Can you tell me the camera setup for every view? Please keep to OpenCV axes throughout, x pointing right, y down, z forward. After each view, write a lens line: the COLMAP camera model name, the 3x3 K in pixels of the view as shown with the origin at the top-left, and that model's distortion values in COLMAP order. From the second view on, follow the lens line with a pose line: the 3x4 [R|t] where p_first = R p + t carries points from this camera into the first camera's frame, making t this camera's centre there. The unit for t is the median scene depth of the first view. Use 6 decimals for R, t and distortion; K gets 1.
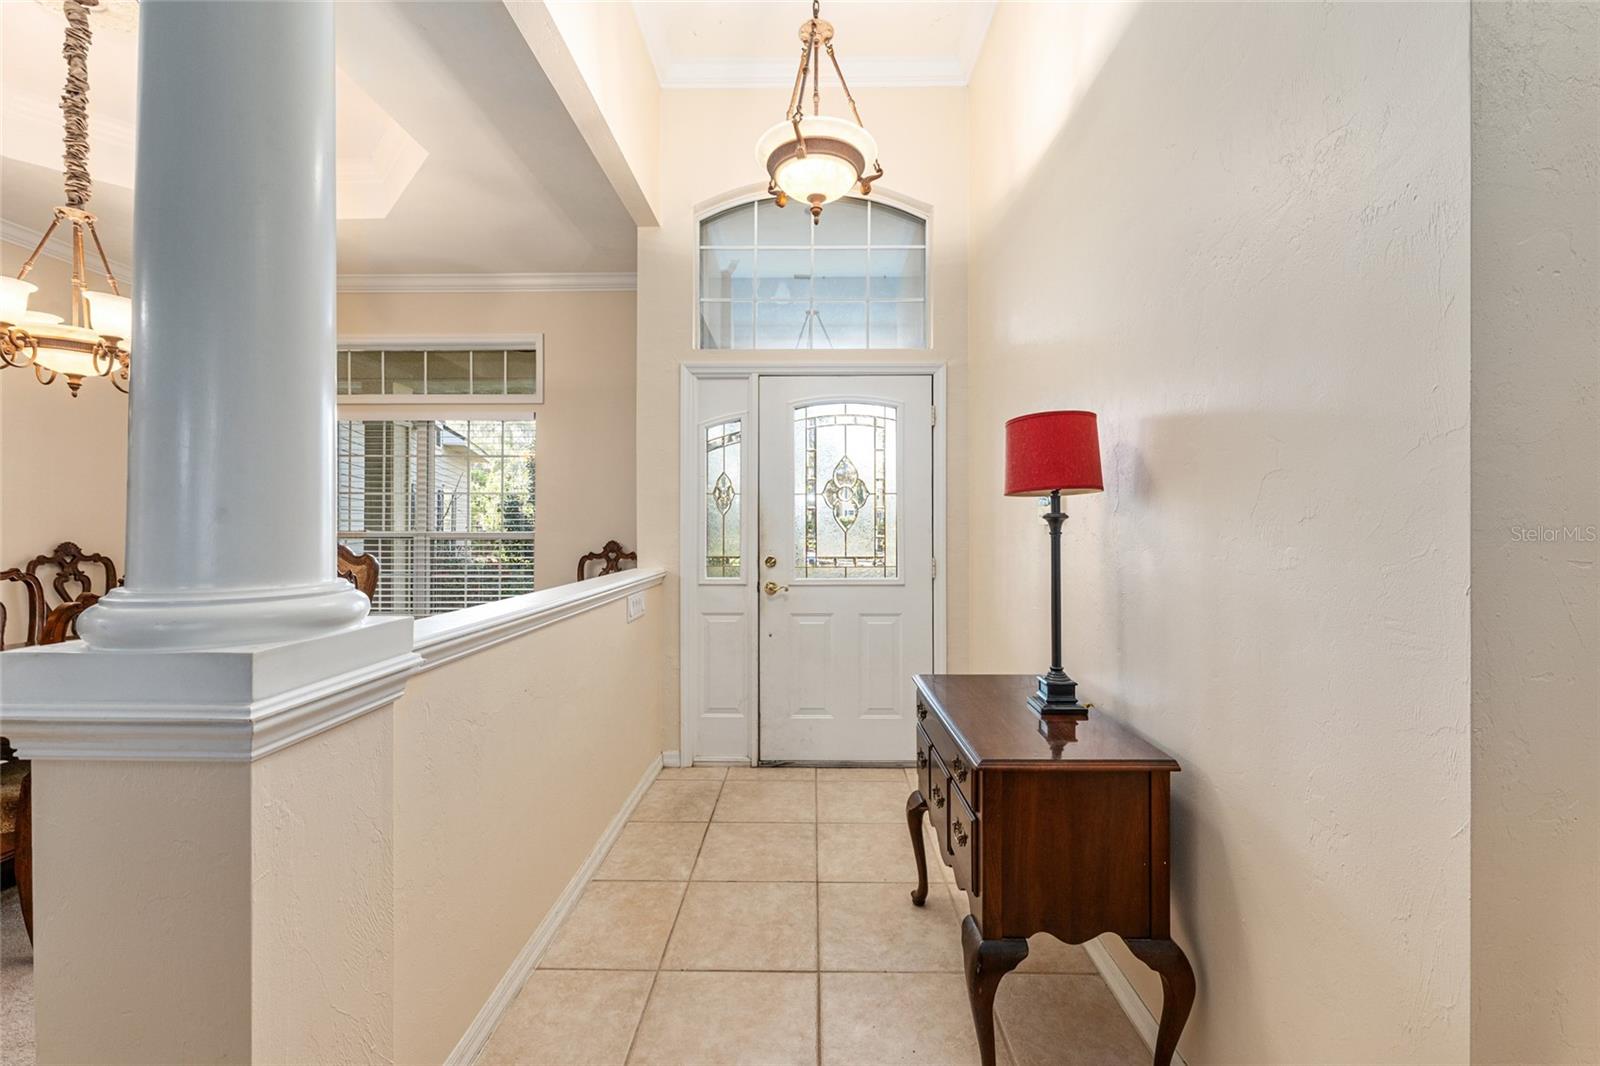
lens RADIAL K [[635.6, 0, 800.1], [0, 635.6, 530.5], [0, 0, 1]] dist [0.001323, 0.000062]
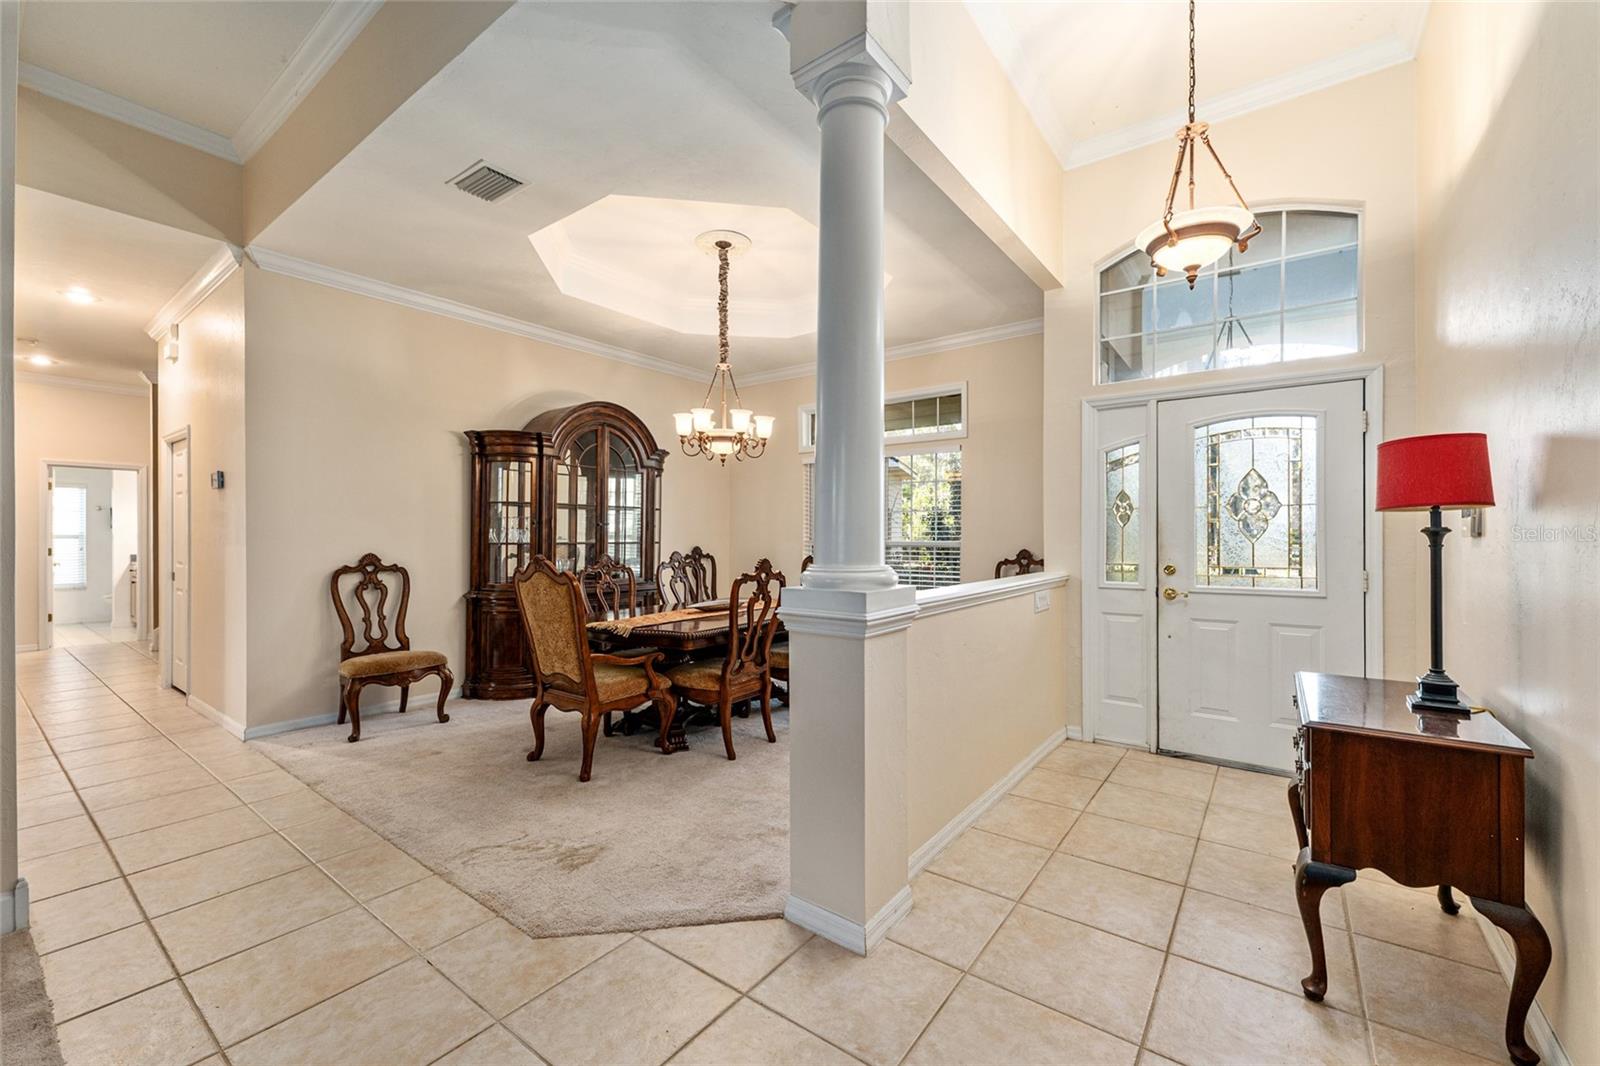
lens RADIAL K [[635.6, 0, 800.1], [0, 635.6, 530.5], [0, 0, 1]] dist [0.001323, 0.000062]
pose [[0.807845, -0.005876, -0.589366, 0.106138], [-0.002622, 0.999905, -0.013563, -0.002554], [0.589390, 0.012502, 0.807752, -0.329063]]
